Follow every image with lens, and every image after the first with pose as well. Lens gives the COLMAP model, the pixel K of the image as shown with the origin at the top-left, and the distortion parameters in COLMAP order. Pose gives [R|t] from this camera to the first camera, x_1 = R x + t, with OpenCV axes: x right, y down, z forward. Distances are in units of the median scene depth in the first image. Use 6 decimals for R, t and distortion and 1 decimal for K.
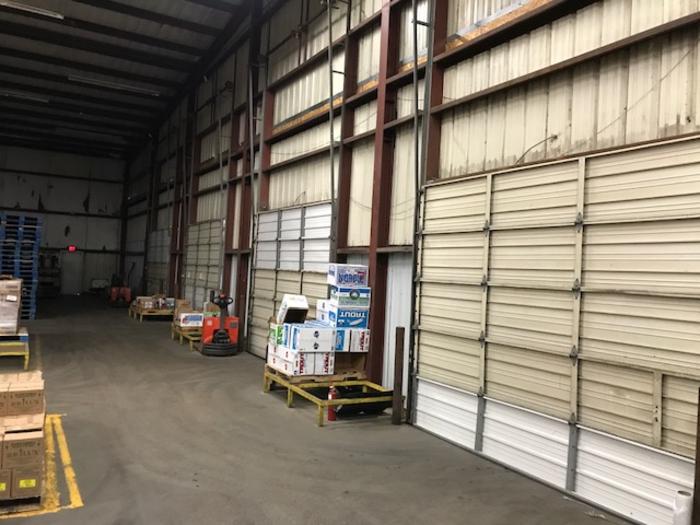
lens RADIAL K [[572.4, 0, 347.5], [0, 572.4, 259.5], [0, 0, 1]] dist [0.026877, -0.026789]
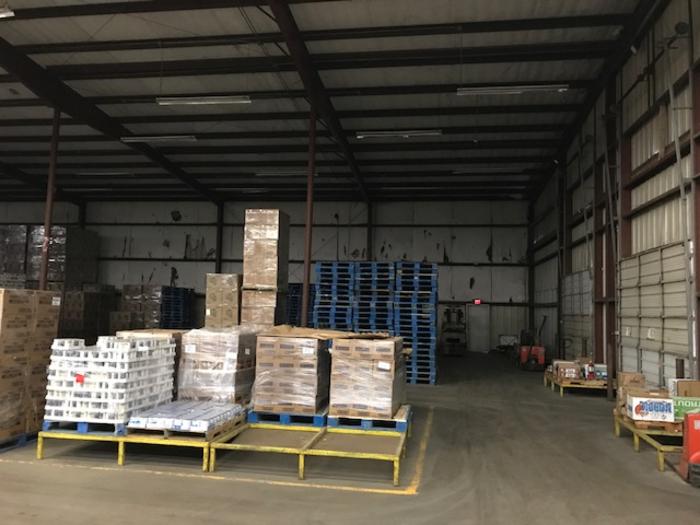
lens RADIAL K [[572.4, 0, 347.8], [0, 572.4, 247.9], [0, 0, 1]] dist [0.026877, -0.026789]
pose [[0.776963, -0.090239, -0.623046, -0.085292], [0.018554, 0.992526, -0.120615, 0.003668], [0.629273, 0.082154, 0.772830, 0.215023]]
